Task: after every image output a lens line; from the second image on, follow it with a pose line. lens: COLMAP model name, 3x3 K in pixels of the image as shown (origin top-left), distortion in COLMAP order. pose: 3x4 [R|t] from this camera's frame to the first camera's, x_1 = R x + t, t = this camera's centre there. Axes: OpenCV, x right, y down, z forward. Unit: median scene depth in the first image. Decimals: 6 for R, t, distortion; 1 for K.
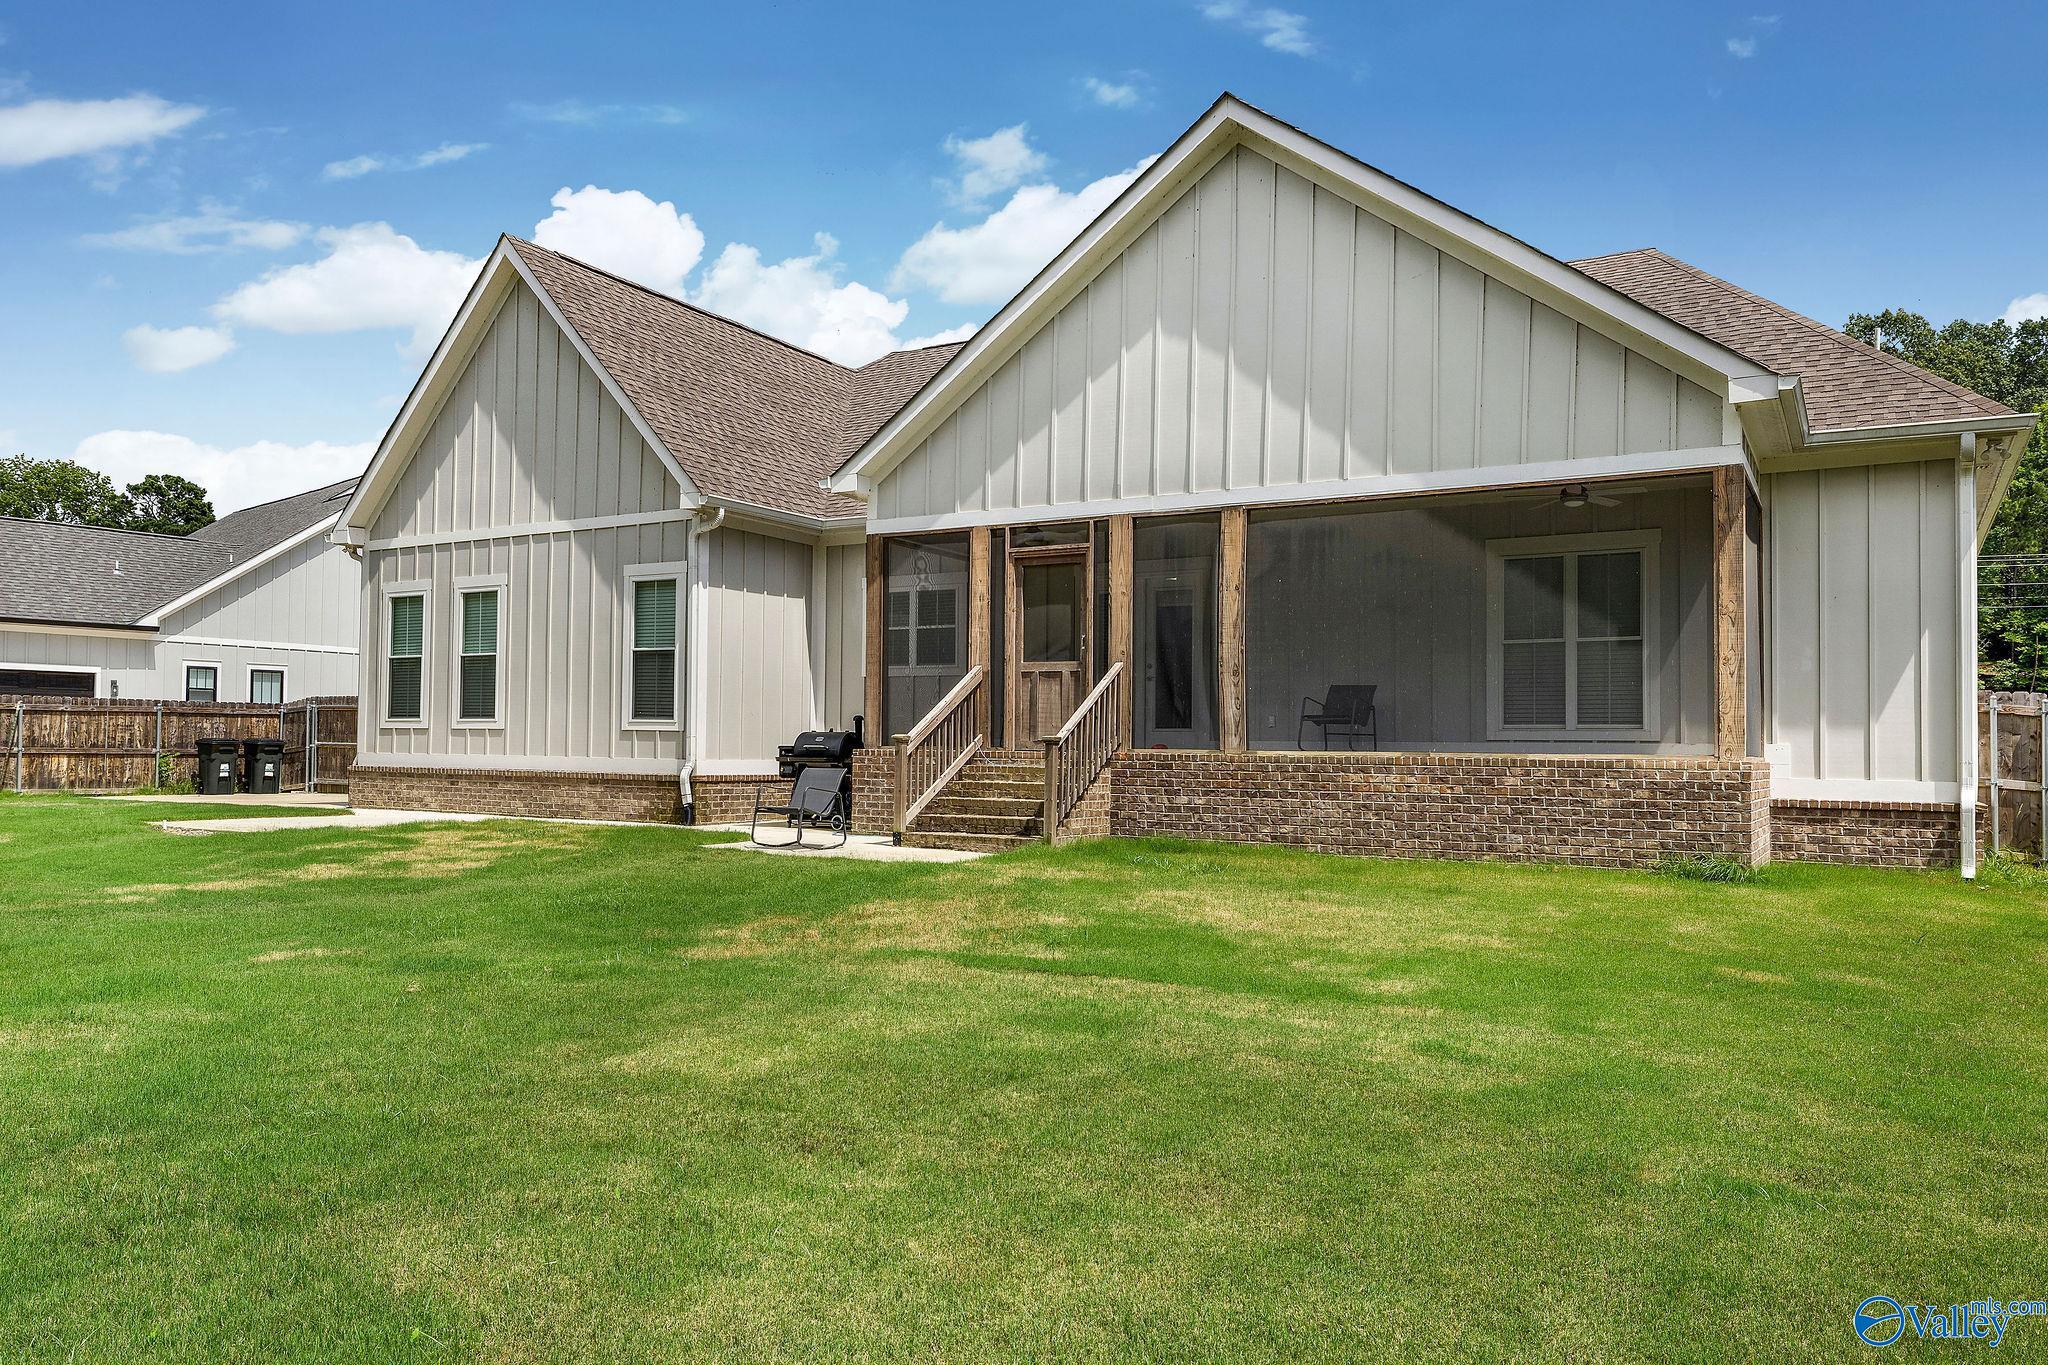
lens RADIAL K [[1428.6, 0, 1024.0], [0, 1428.6, 682.5], [0, 0, 1]] dist [-0.004324, -0.001048]
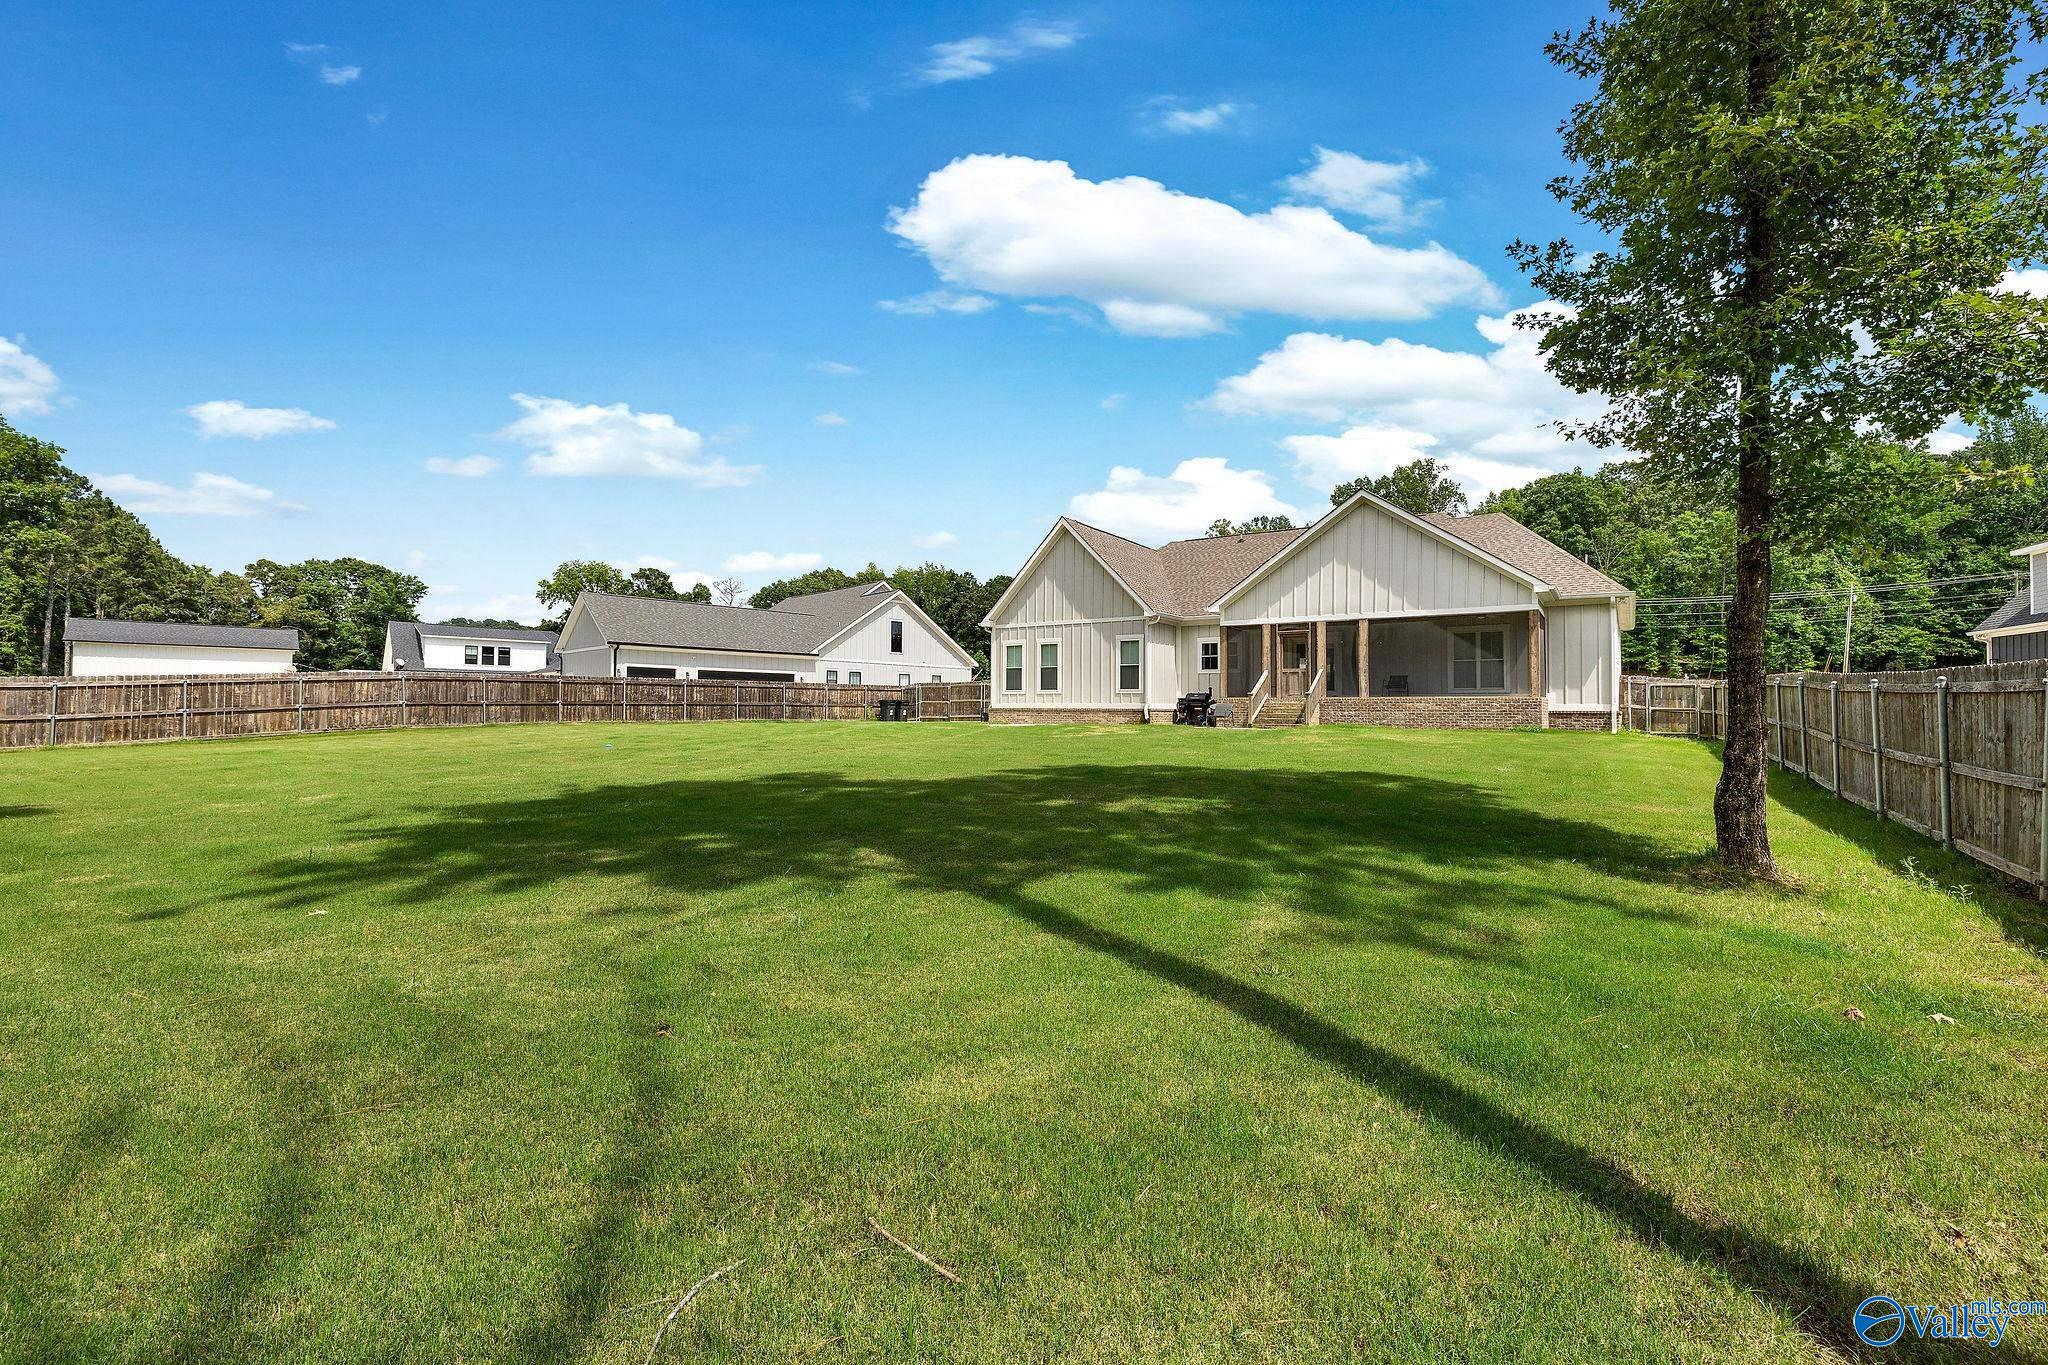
lens RADIAL K [[885.0, 0, 945.0], [0, 885.0, 678.0], [0, 0, 1]] dist [-0.001093, 0.000081]
pose [[0.992578, -0.009131, -0.121264, -0.430809], [0.009958, 0.999931, 0.006220, -0.012437], [0.121199, -0.007381, 0.992601, -0.843366]]
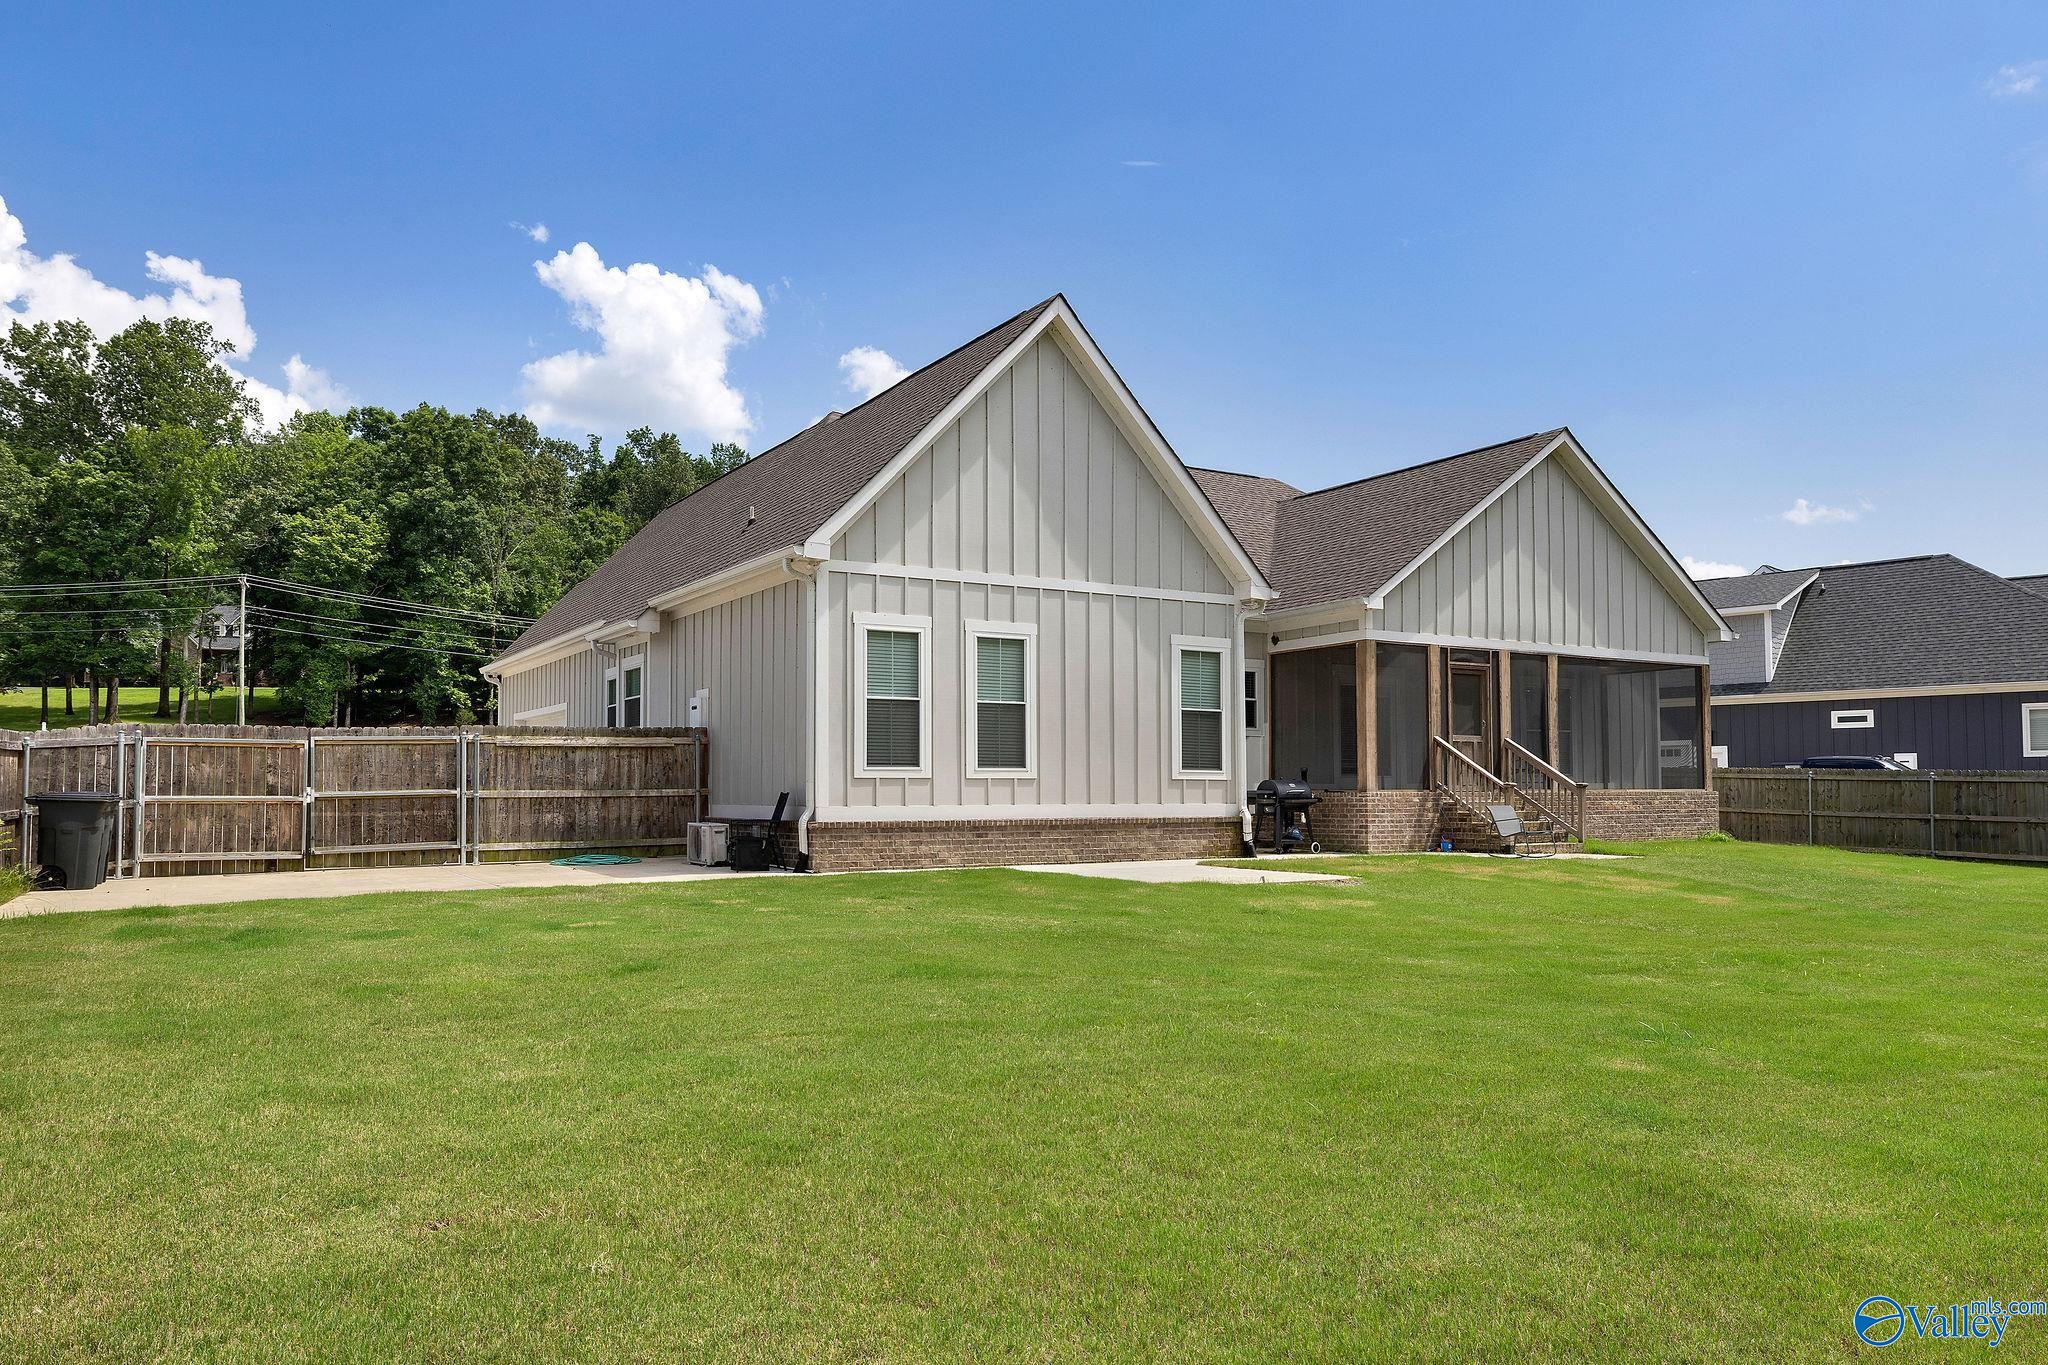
lens RADIAL K [[1291.3, 0, 928.4], [0, 1291.3, 687.3], [0, 0, 1]] dist [-0.001178, 0.000019]
pose [[0.521604, 0.054924, 0.851418, -1.339531], [-0.030219, 0.998489, -0.045898, 0.014031], [-0.852653, -0.001788, 0.522475, 0.667871]]
